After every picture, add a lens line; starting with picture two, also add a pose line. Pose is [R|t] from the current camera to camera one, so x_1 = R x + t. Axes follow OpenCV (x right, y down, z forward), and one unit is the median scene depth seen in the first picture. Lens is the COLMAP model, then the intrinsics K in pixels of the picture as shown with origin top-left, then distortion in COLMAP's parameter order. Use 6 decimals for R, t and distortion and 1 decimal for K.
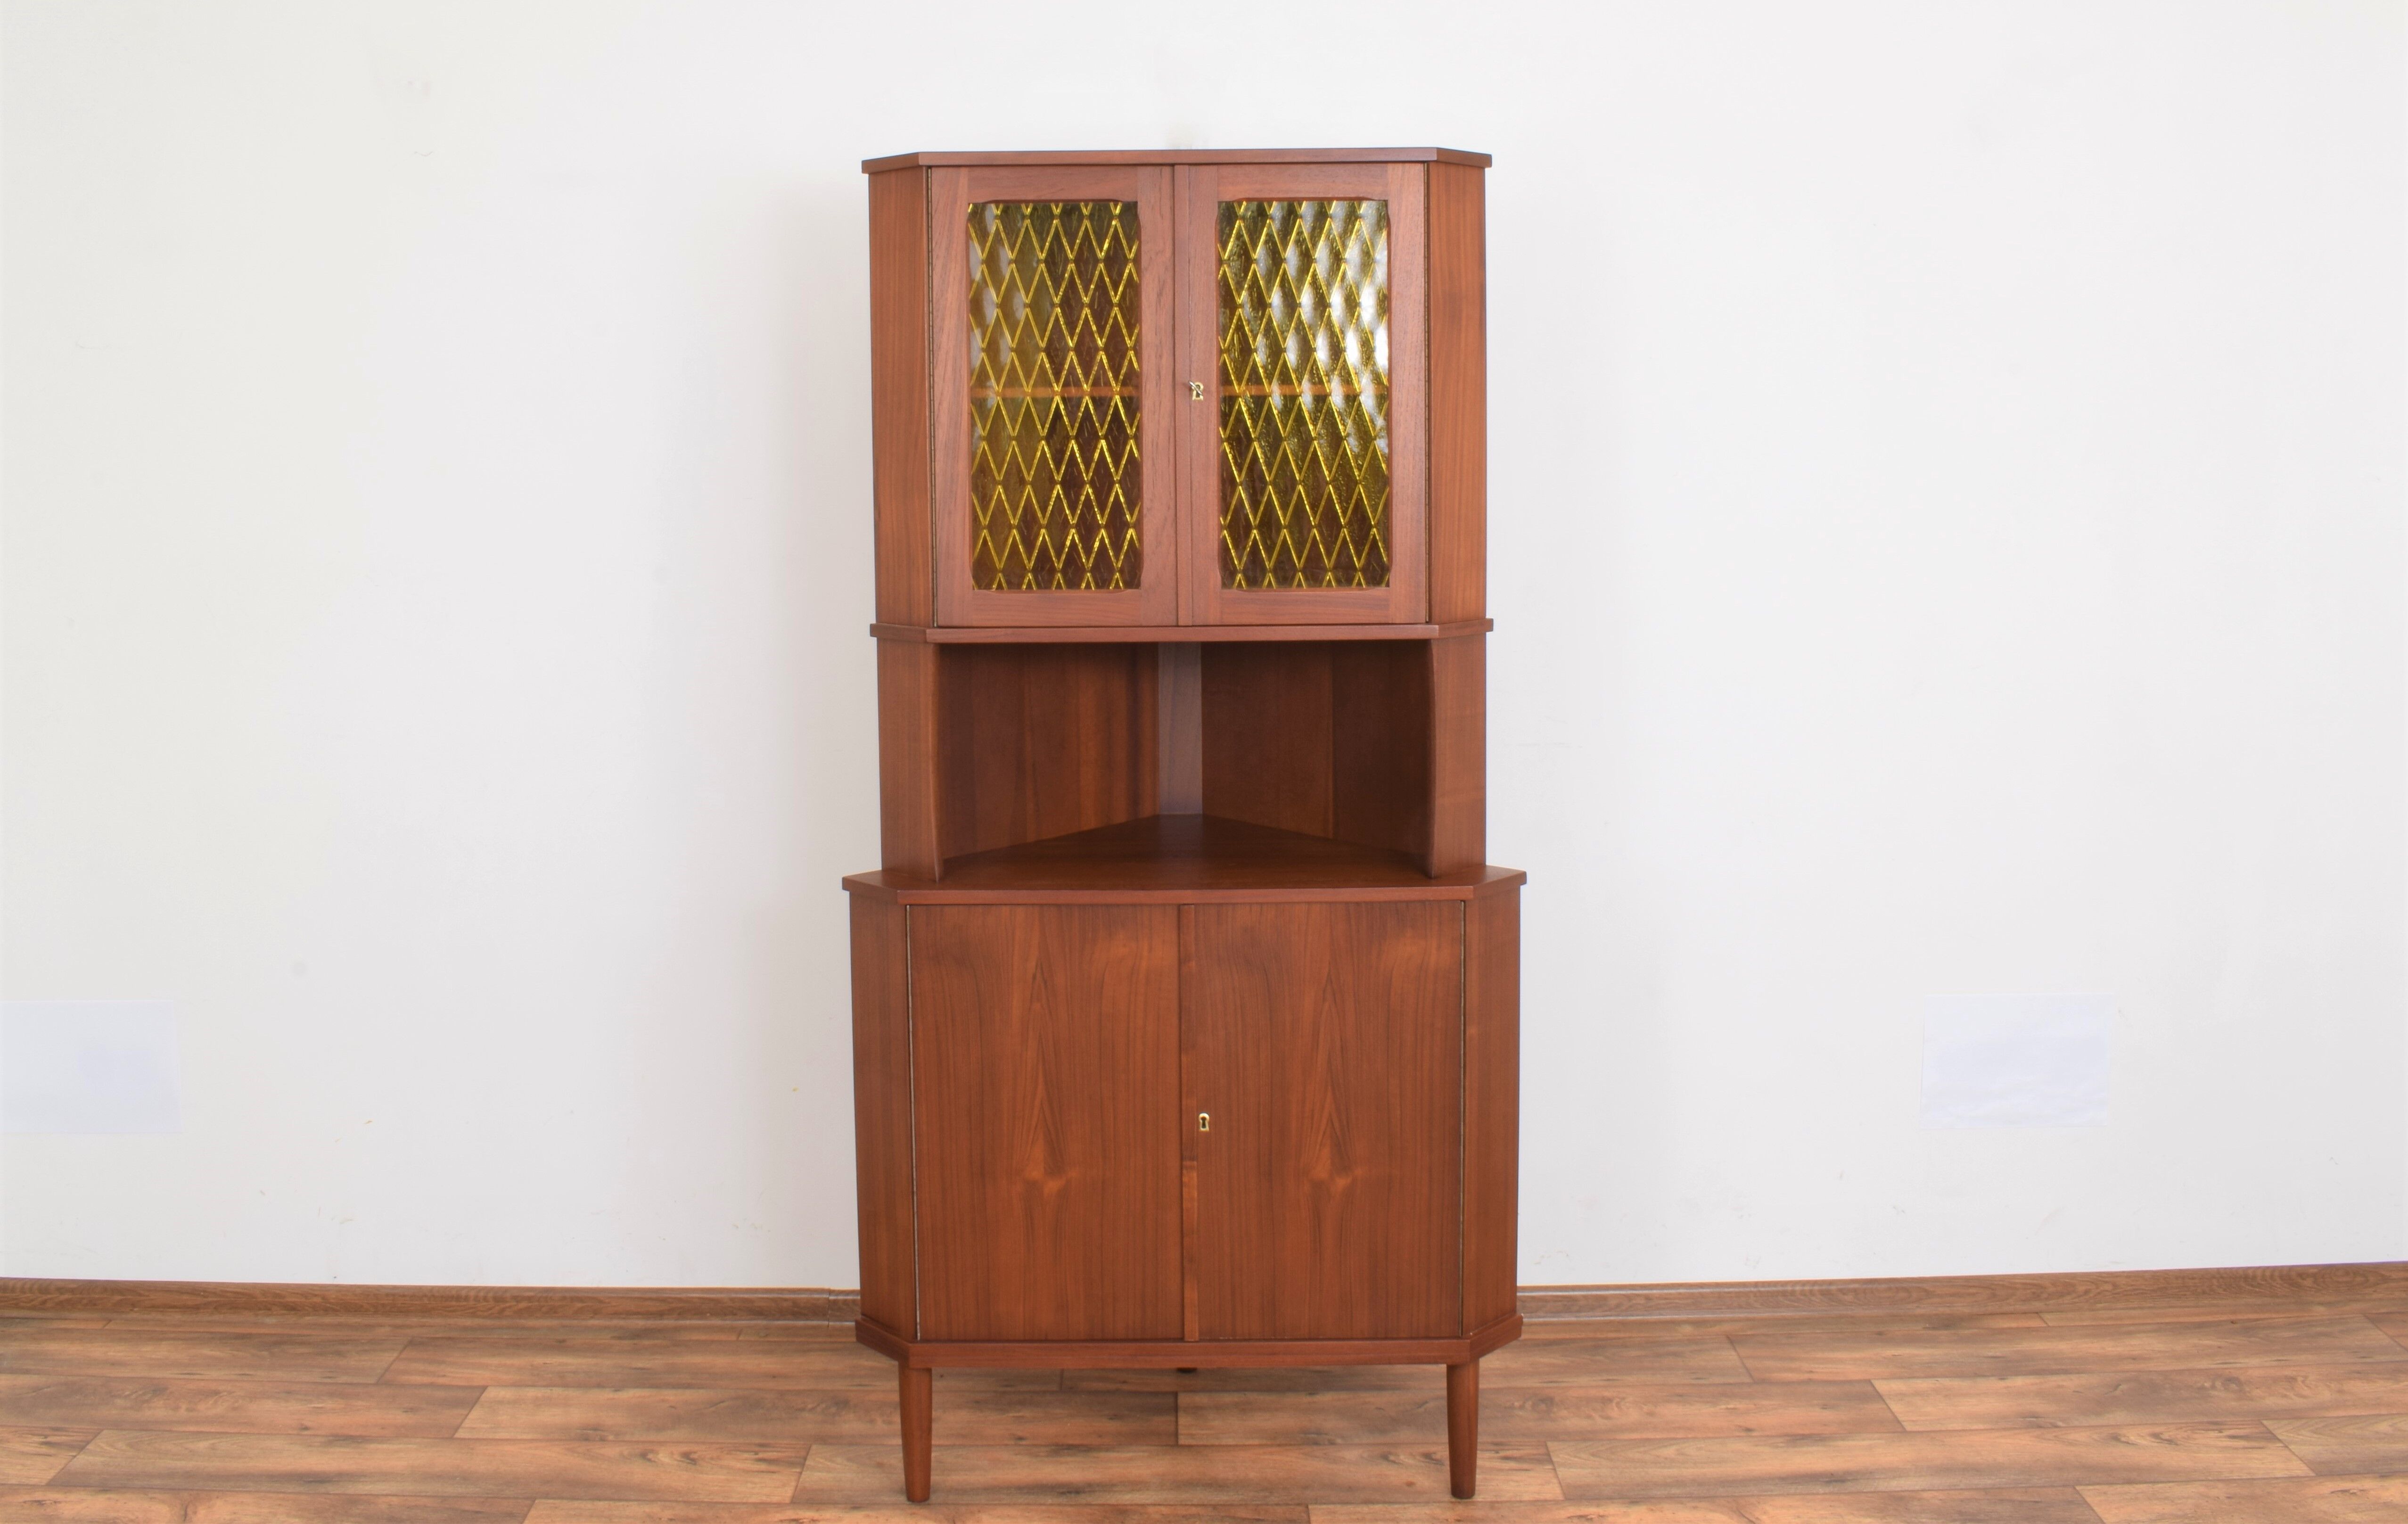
lens RADIAL K [[2250.0, 0, 1200.1], [0, 2250.0, 670.3], [0, 0, 1]] dist [-0.109196, 0.022596]
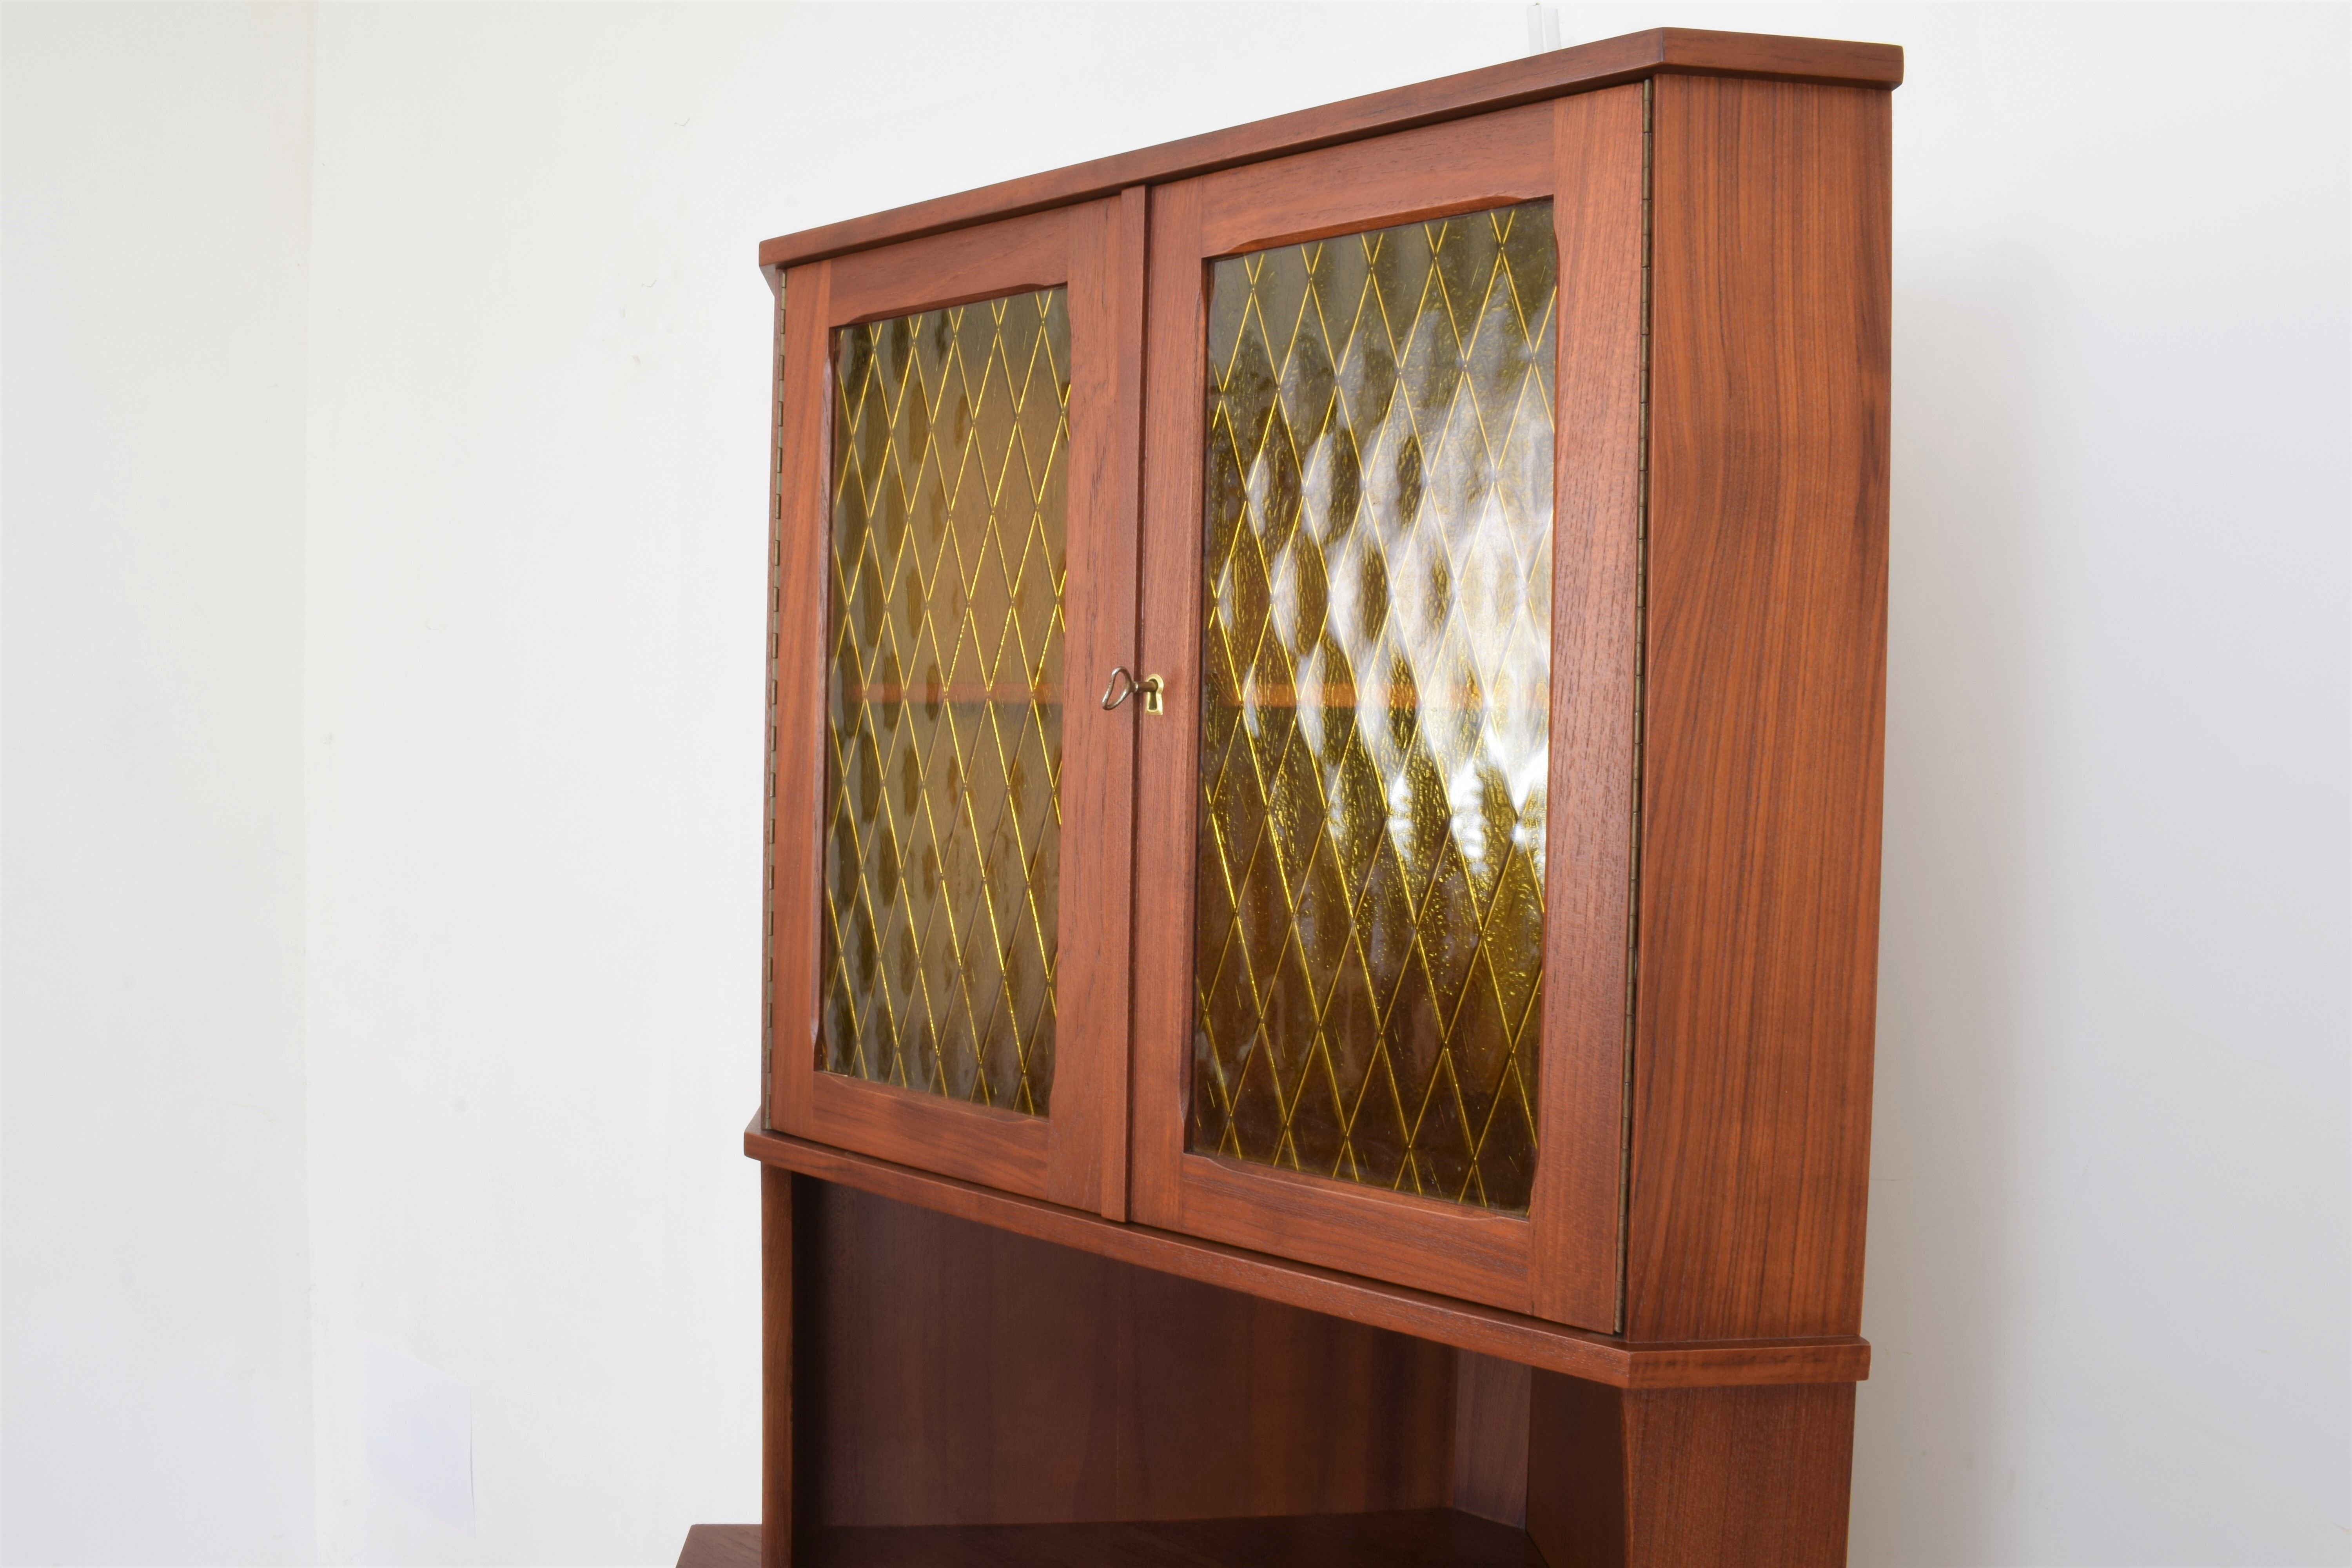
lens RADIAL K [[1878.8, 0, 1180.7], [0, 1878.8, 737.3], [0, 0, 1]] dist [-0.082340, 0.011322]
pose [[0.763111, 0.029895, -0.645576, 0.220427], [-0.094952, 0.993275, -0.066244, -0.084376], [0.639254, 0.111850, 0.760818, 0.666524]]
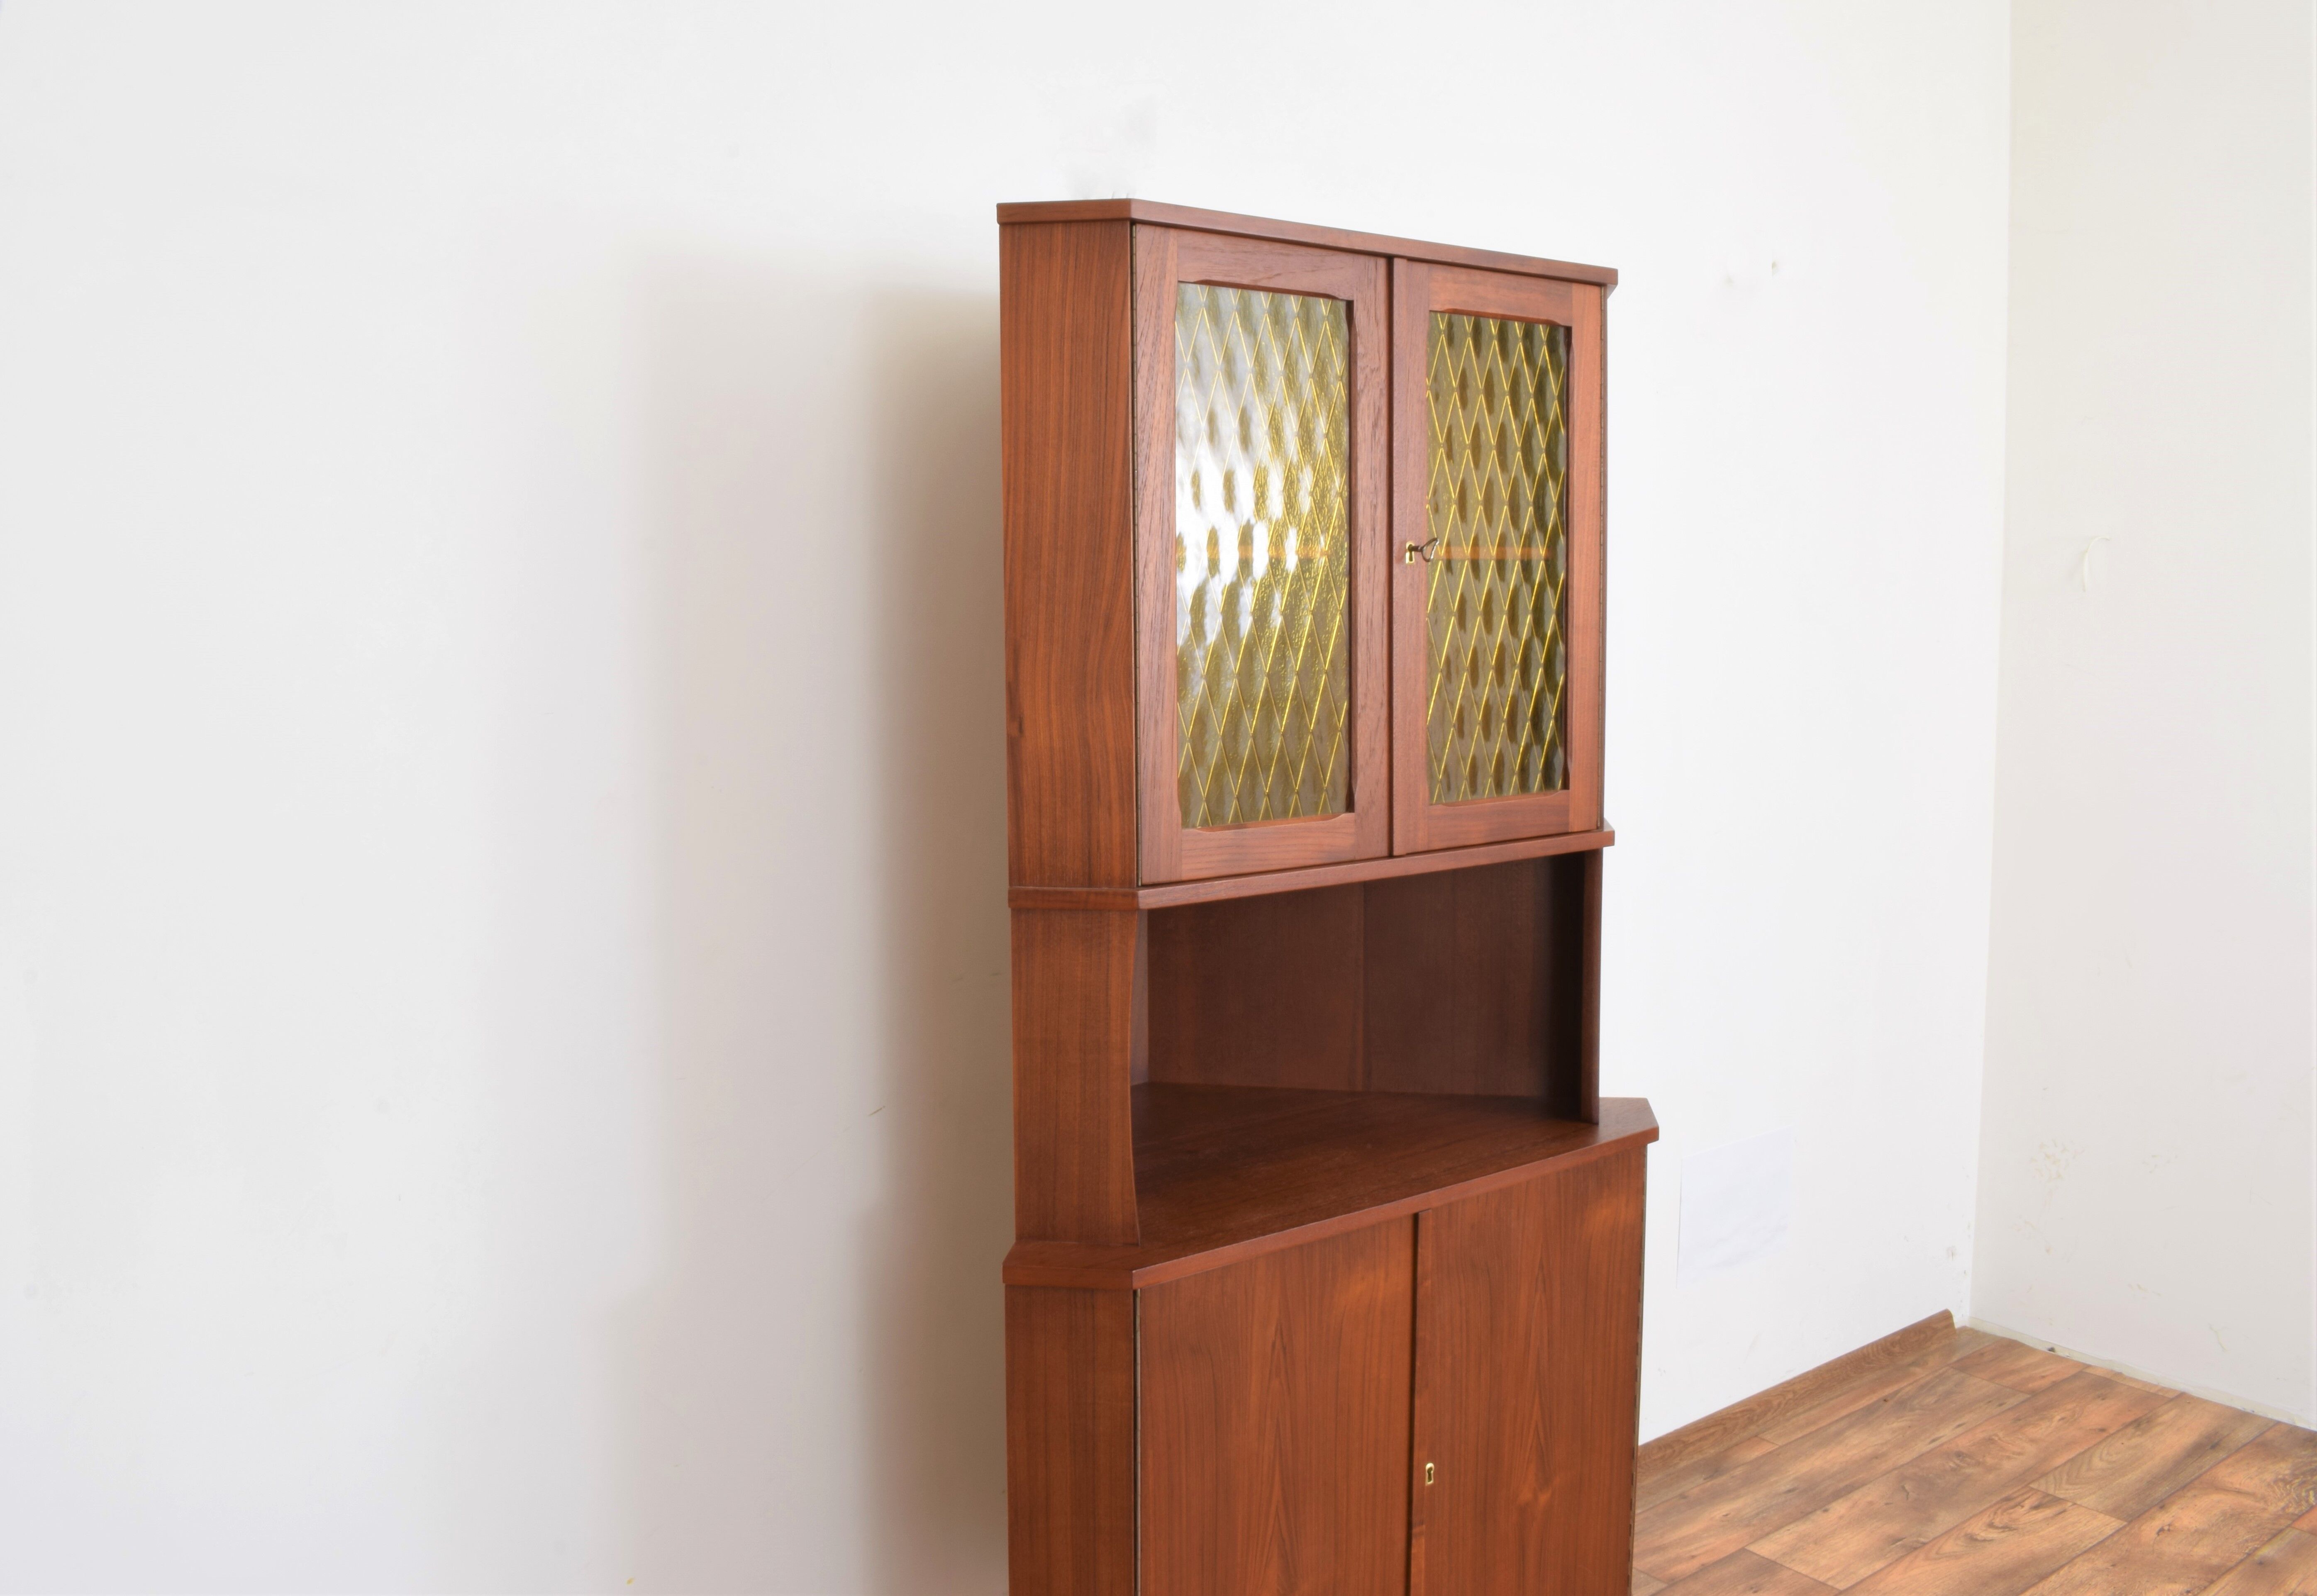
lens RADIAL K [[1940.6, 0, 1189.6], [0, 1940.6, 790.9], [0, 0, 1]] dist [-0.010772, -0.061326]
pose [[0.789207, -0.061945, 0.610995, -0.436298], [0.080427, 0.996757, -0.002831, -0.041669], [-0.608838, 0.051375, 0.791629, 0.469536]]
